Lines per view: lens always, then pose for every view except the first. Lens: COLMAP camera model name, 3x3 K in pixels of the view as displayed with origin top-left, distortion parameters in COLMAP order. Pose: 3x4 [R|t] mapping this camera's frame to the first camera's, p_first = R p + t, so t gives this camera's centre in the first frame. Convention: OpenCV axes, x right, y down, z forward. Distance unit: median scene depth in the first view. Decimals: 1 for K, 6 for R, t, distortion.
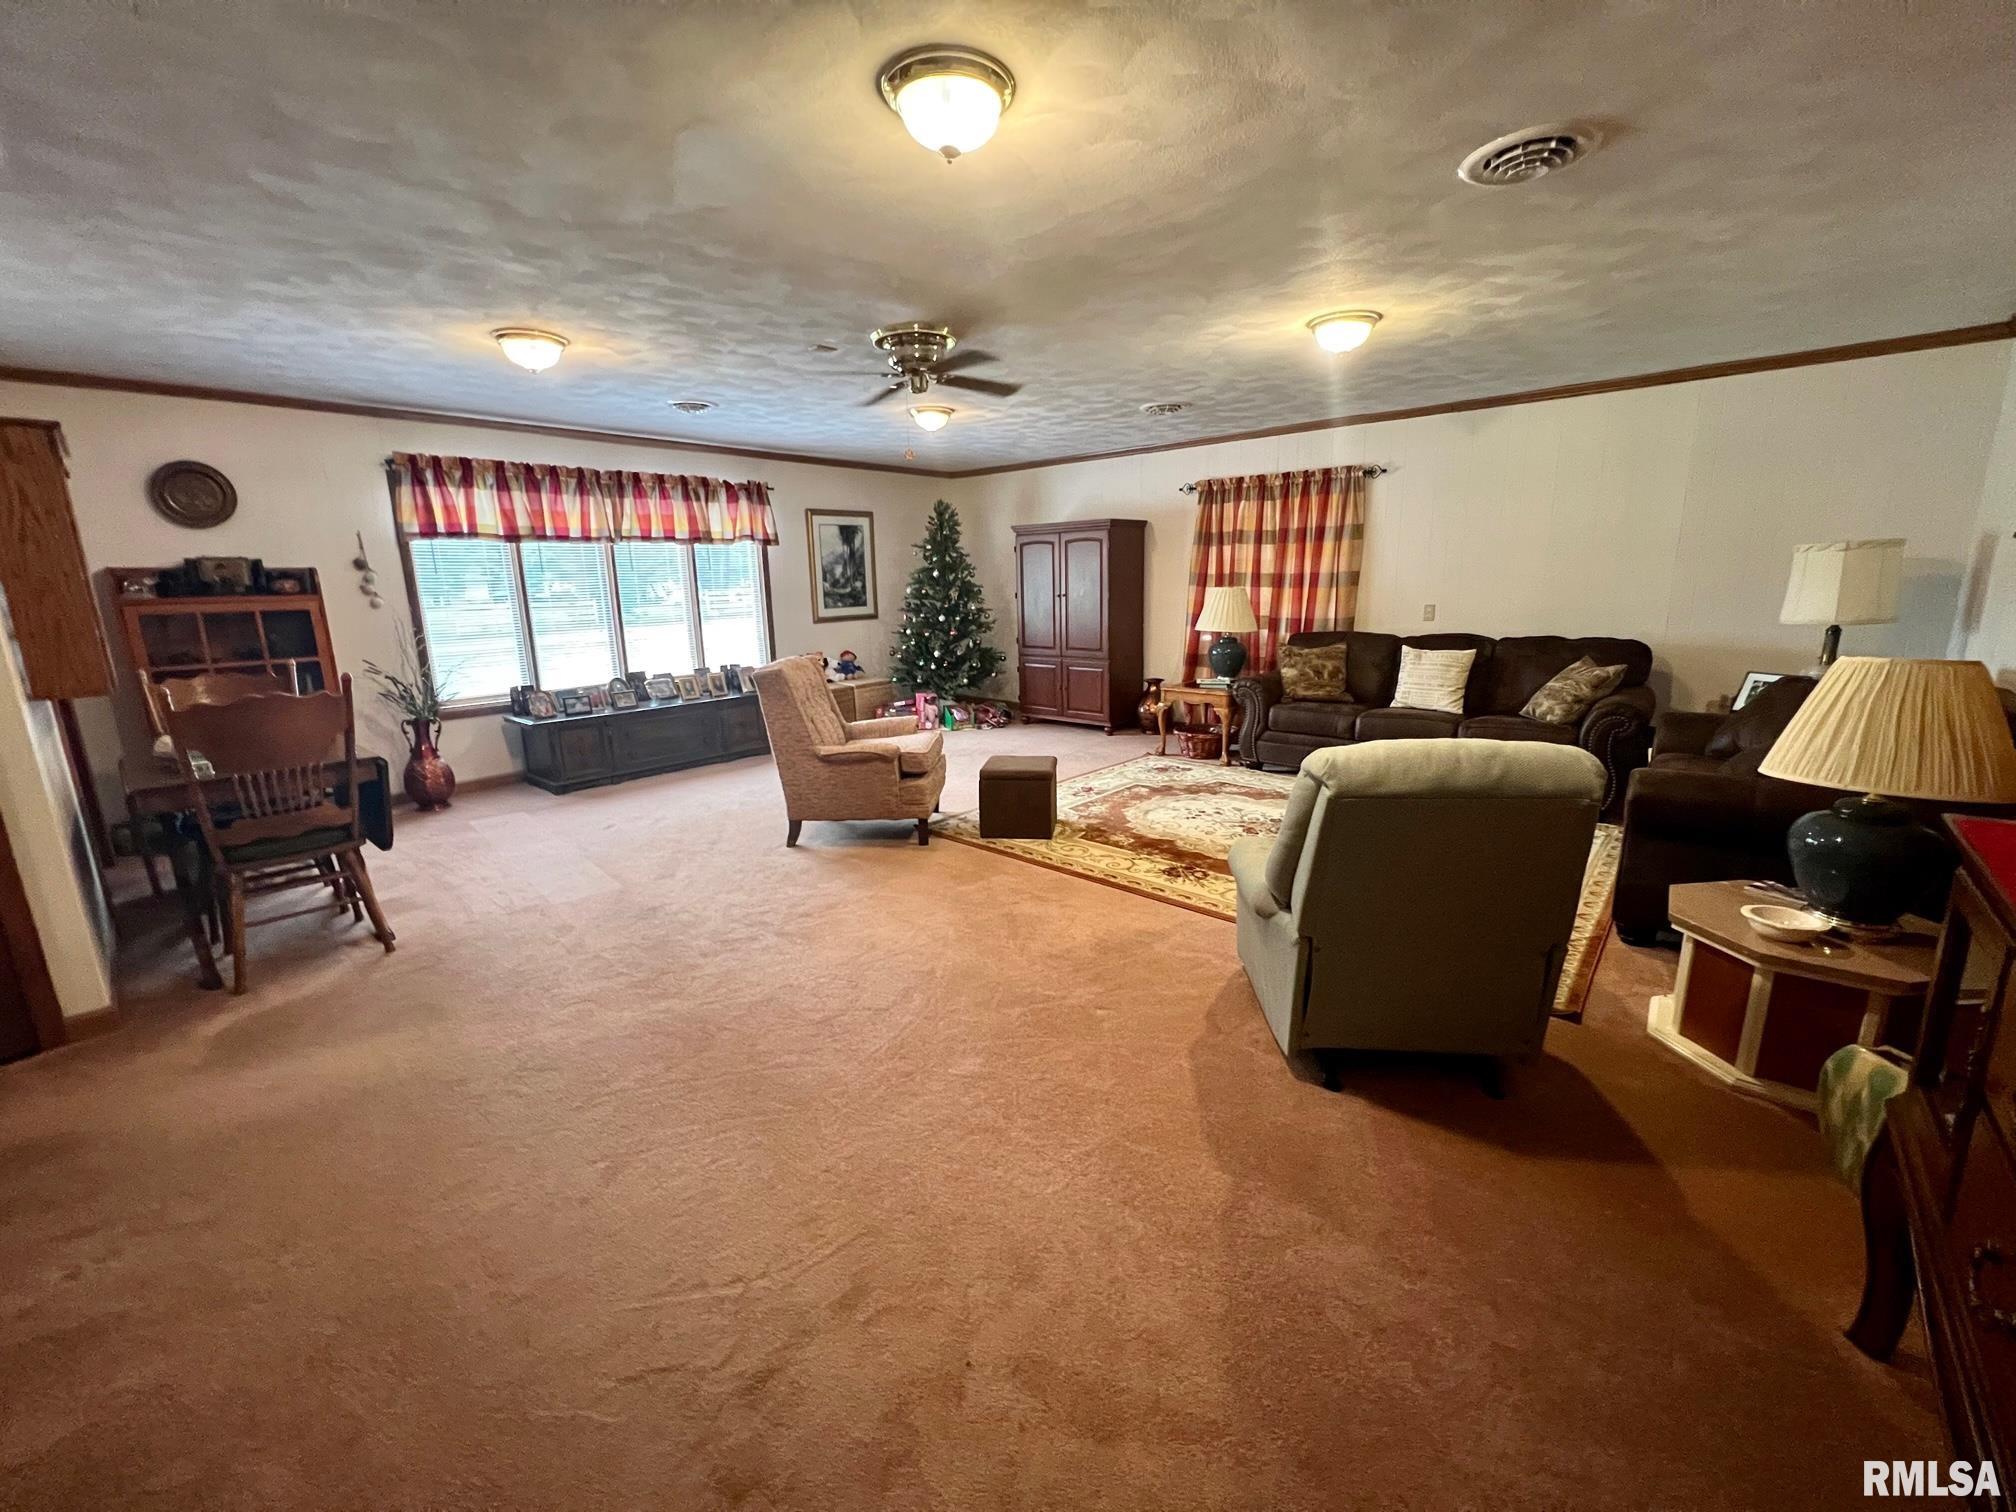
lens RADIAL K [[806.6, 0, 1005.1], [0, 806.6, 752.3], [0, 0, 1]] dist [0.001607, -0.000020]
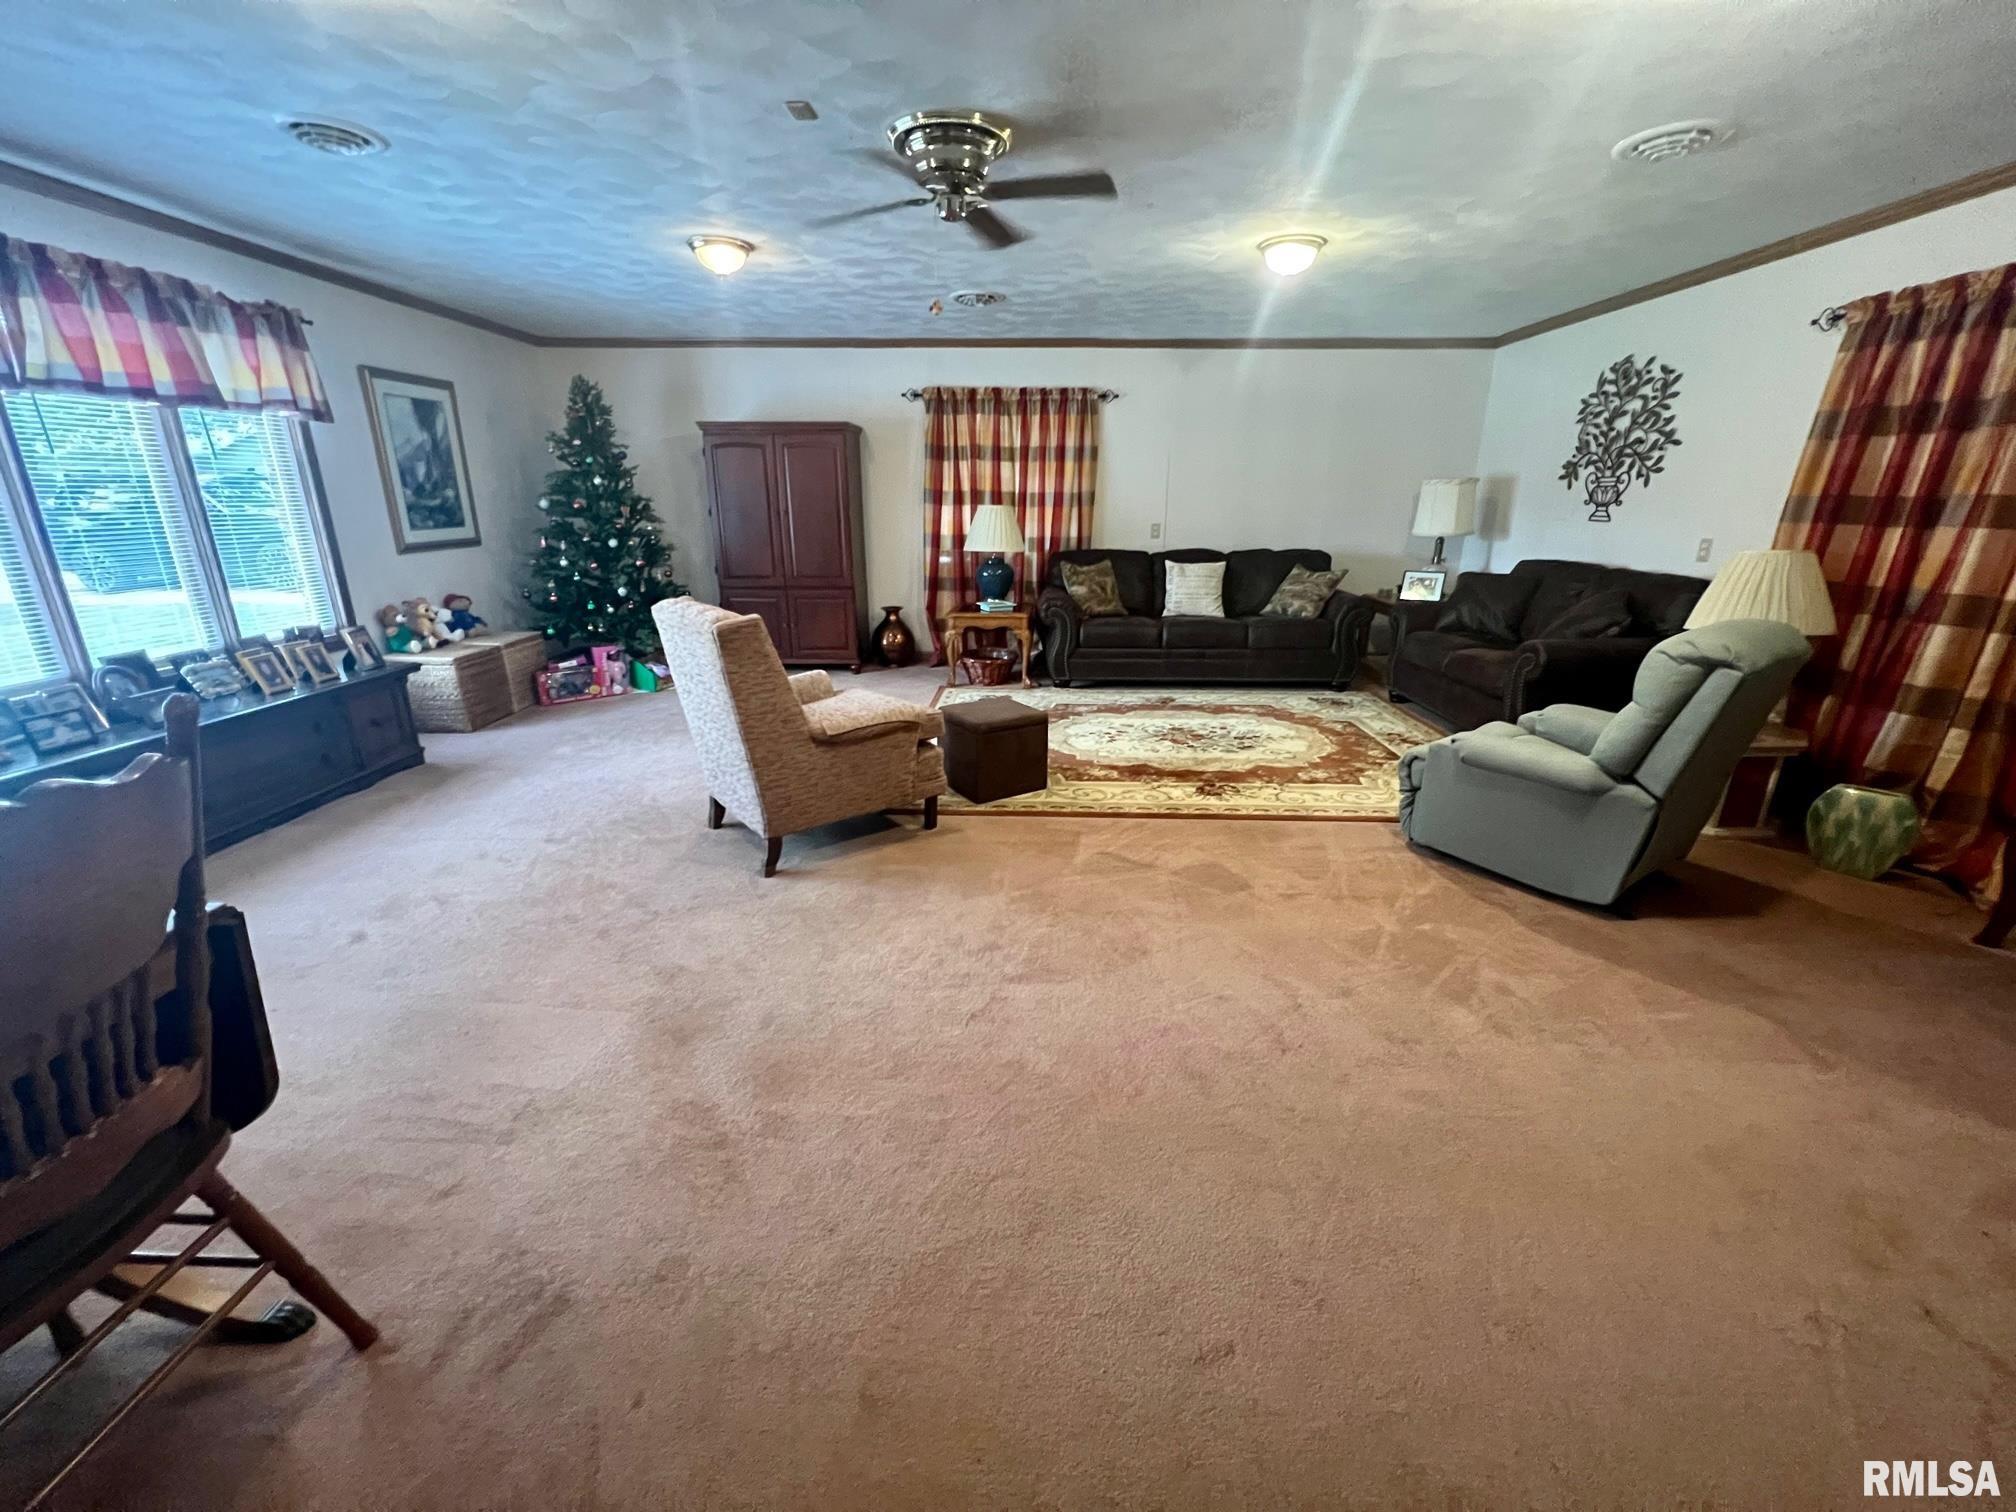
lens RADIAL K [[806.6, 0, 1005.1], [0, 806.6, 752.3], [0, 0, 1]] dist [0.001607, -0.000020]
pose [[0.759901, -0.175266, 0.625964, -0.378471], [0.120241, 0.984247, 0.129614, -0.037506], [-0.638821, -0.023228, 0.769005, 0.246300]]
